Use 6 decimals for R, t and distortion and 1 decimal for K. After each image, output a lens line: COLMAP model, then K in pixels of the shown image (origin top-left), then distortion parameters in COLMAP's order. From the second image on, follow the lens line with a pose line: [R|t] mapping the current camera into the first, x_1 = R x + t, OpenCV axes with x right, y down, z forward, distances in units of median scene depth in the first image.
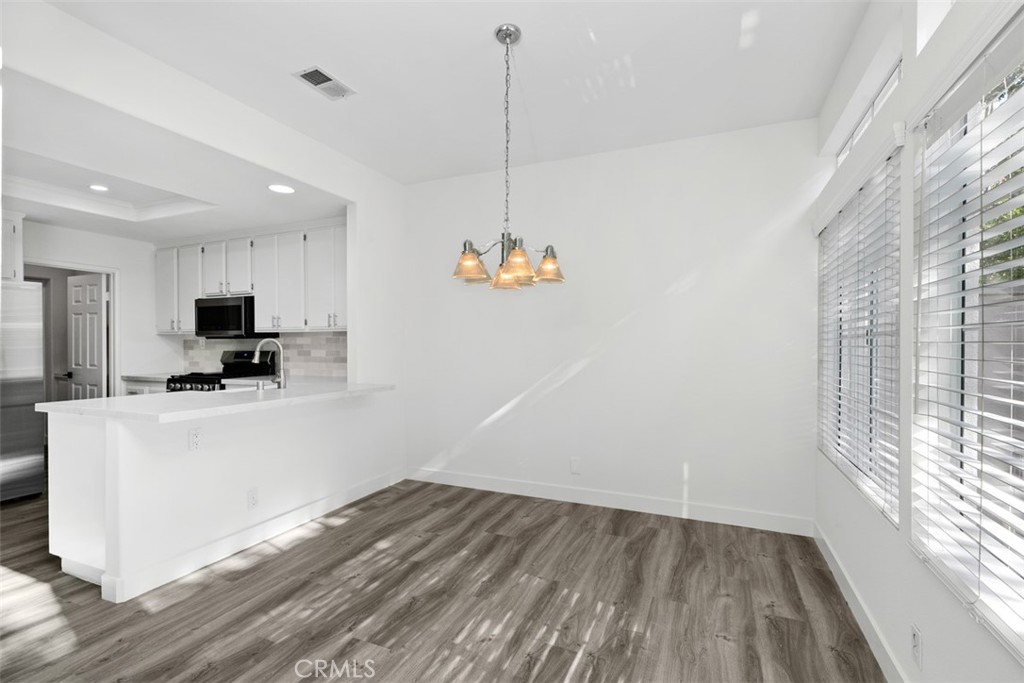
lens RADIAL K [[463.3, 0, 521.7], [0, 463.3, 345.6], [0, 0, 1]] dist [0.002694, 0.000224]
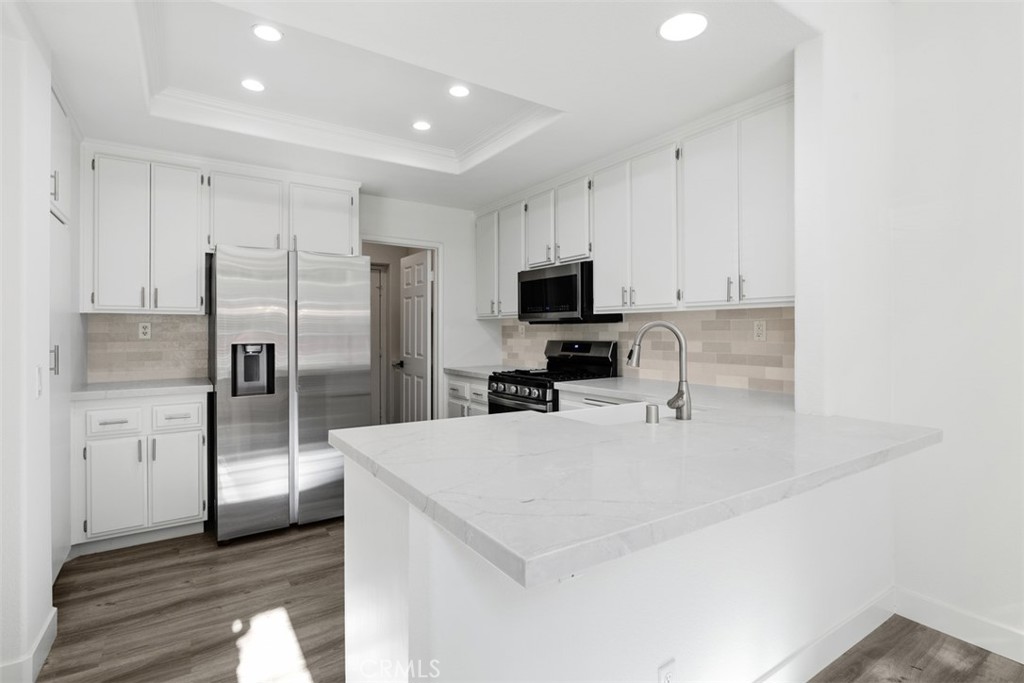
lens RADIAL K [[492.4, 0, 500.7], [0, 492.4, 323.2], [0, 0, 1]] dist [-0.001548, -0.000132]
pose [[0.827229, -0.006428, -0.561828, -0.272801], [-0.003965, 0.999843, -0.017277, -0.002065], [0.561850, 0.016519, 0.827074, 0.315908]]
